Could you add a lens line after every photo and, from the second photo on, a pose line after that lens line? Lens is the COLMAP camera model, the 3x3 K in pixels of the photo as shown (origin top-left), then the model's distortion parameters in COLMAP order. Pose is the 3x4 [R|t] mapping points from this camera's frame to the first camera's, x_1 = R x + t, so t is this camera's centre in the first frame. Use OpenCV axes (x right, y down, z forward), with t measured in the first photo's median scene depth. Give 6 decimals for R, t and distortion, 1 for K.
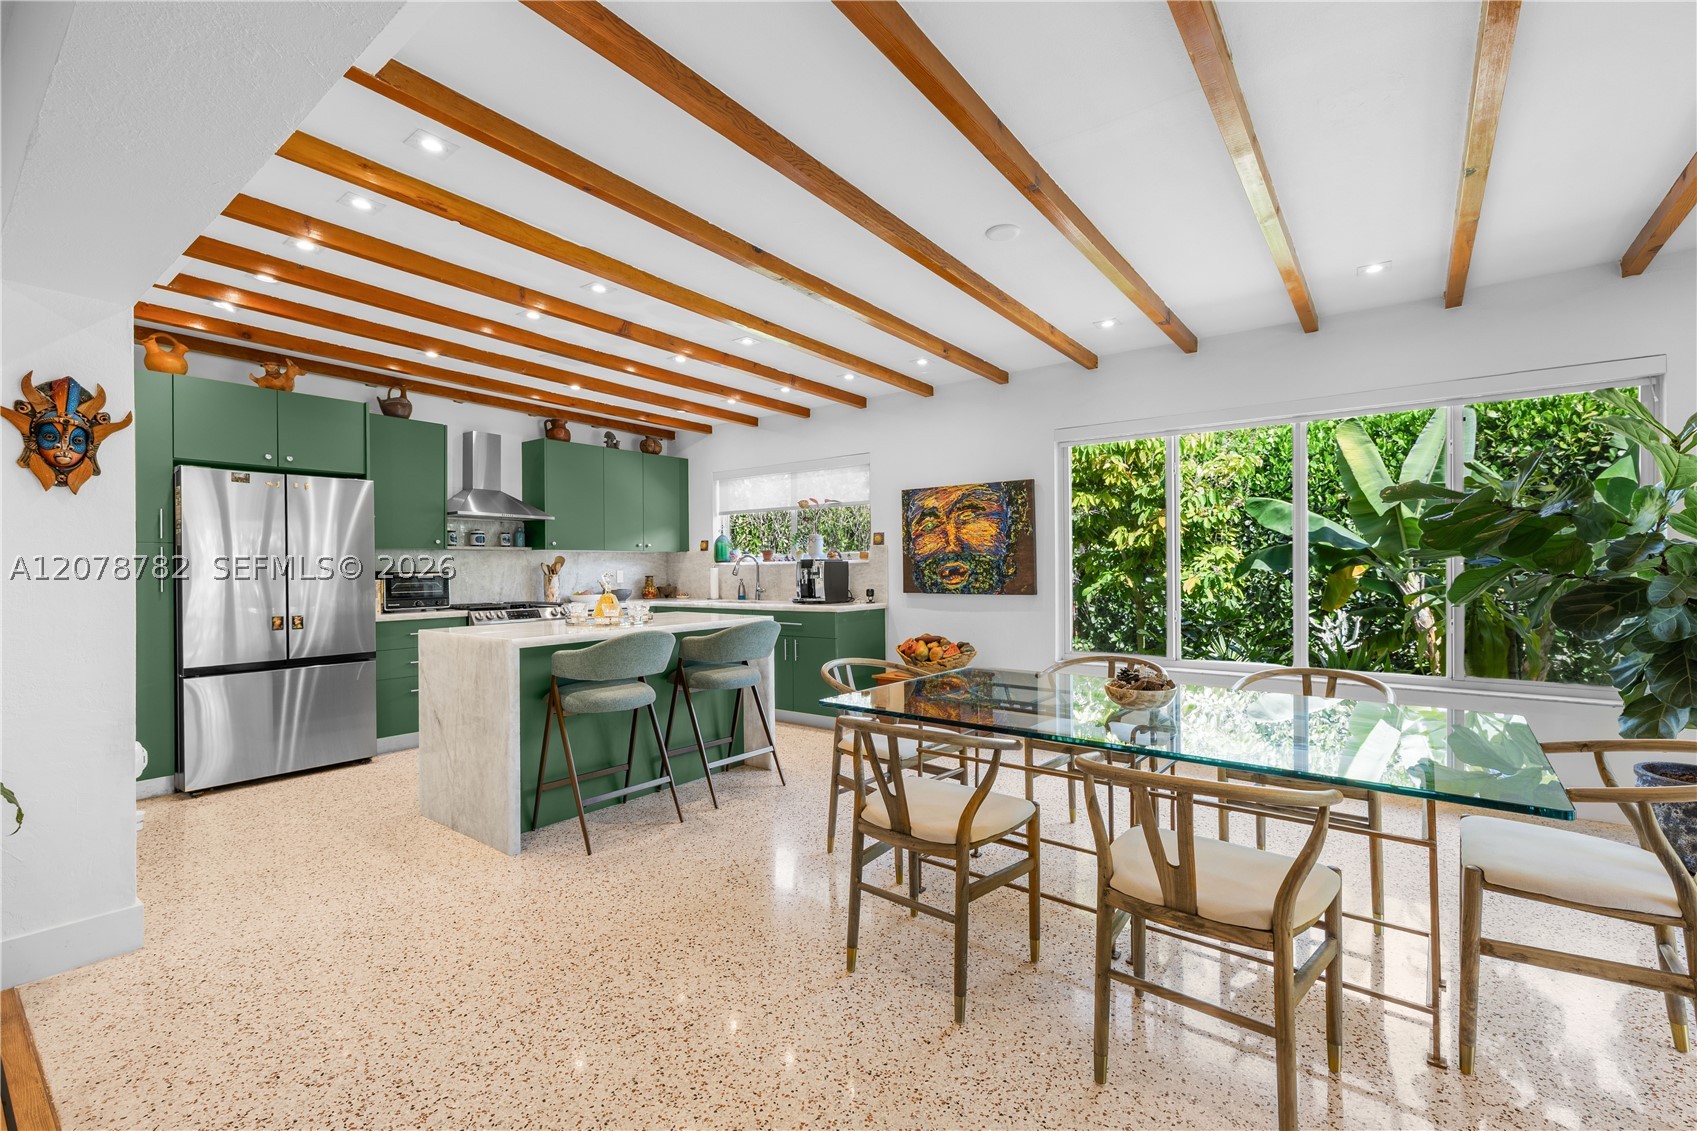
lens RADIAL K [[724.3, 0, 852.0], [0, 724.3, 571.3], [0, 0, 1]] dist [0.001230, 0.000181]
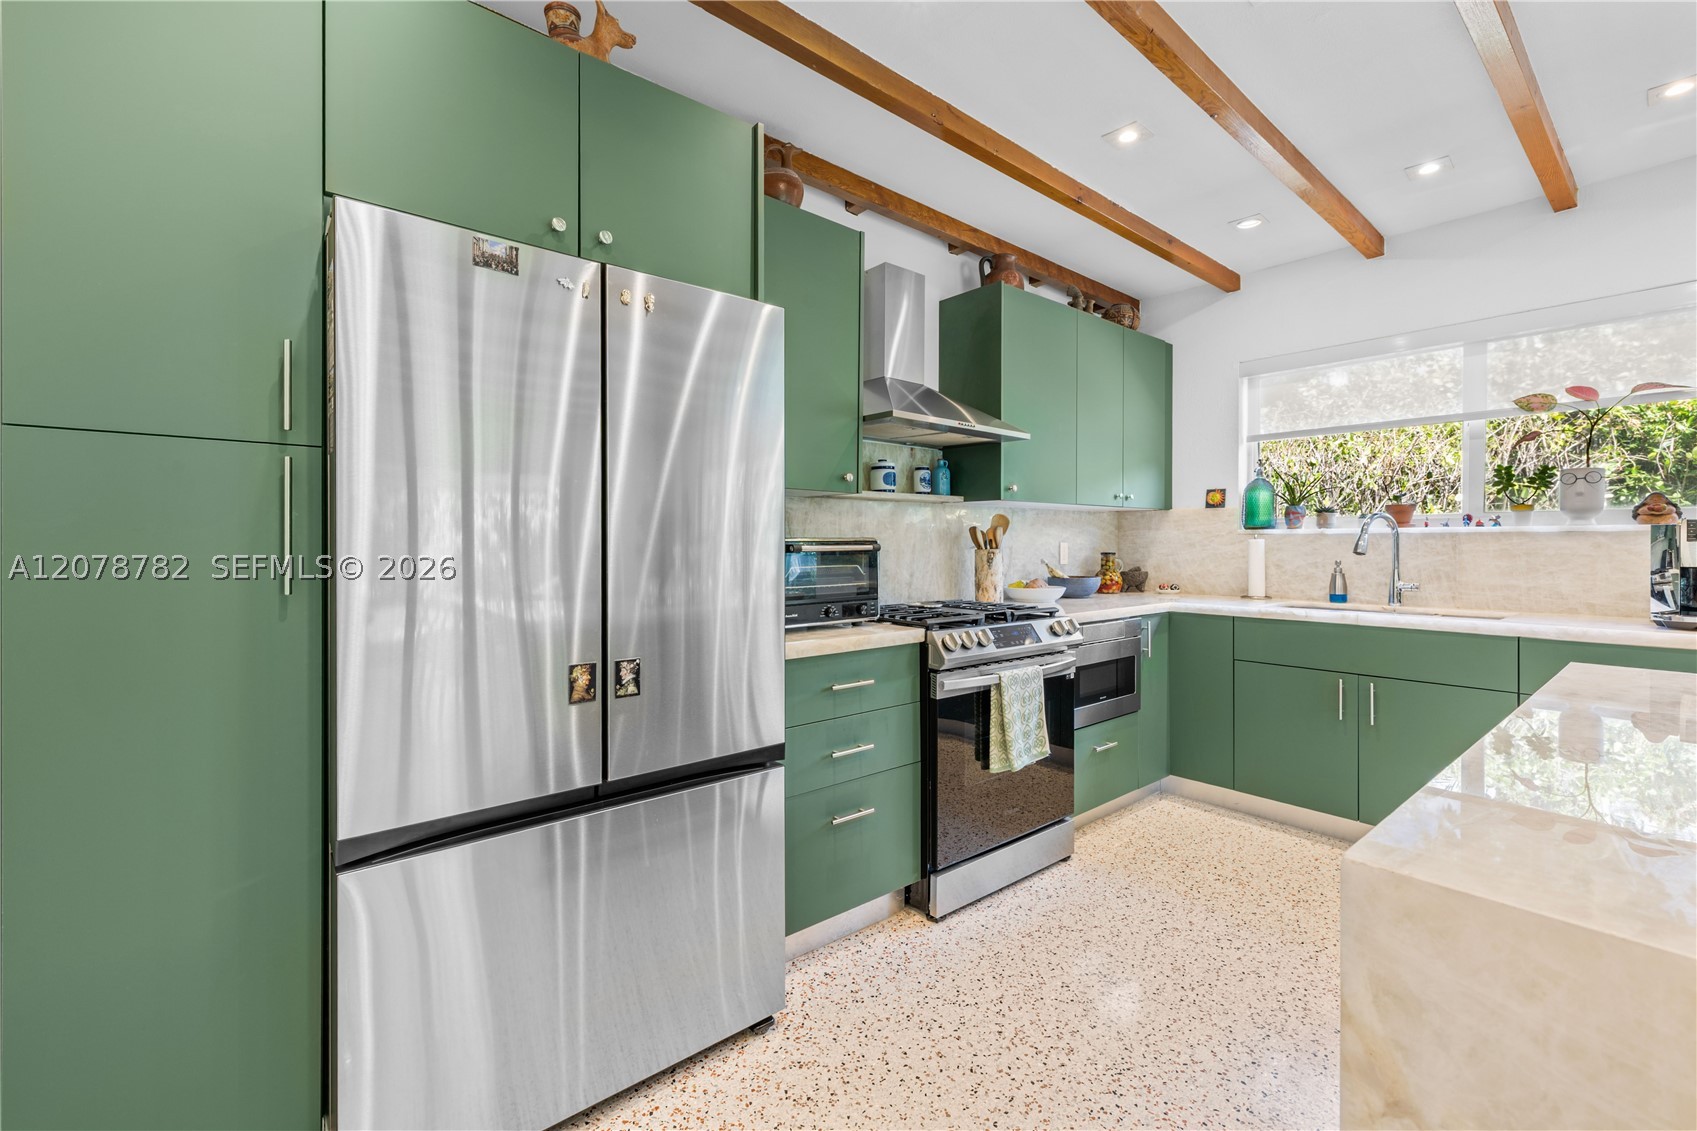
lens RADIAL K [[724.3, 0, 847.8], [0, 724.3, 550.8], [0, 0, 1]] dist [0.001230, 0.000181]
pose [[0.972066, 0.013668, -0.234310, -0.387701], [-0.011598, 0.999881, 0.010211, 0.001871], [0.234422, -0.007208, 0.972108, 0.455807]]
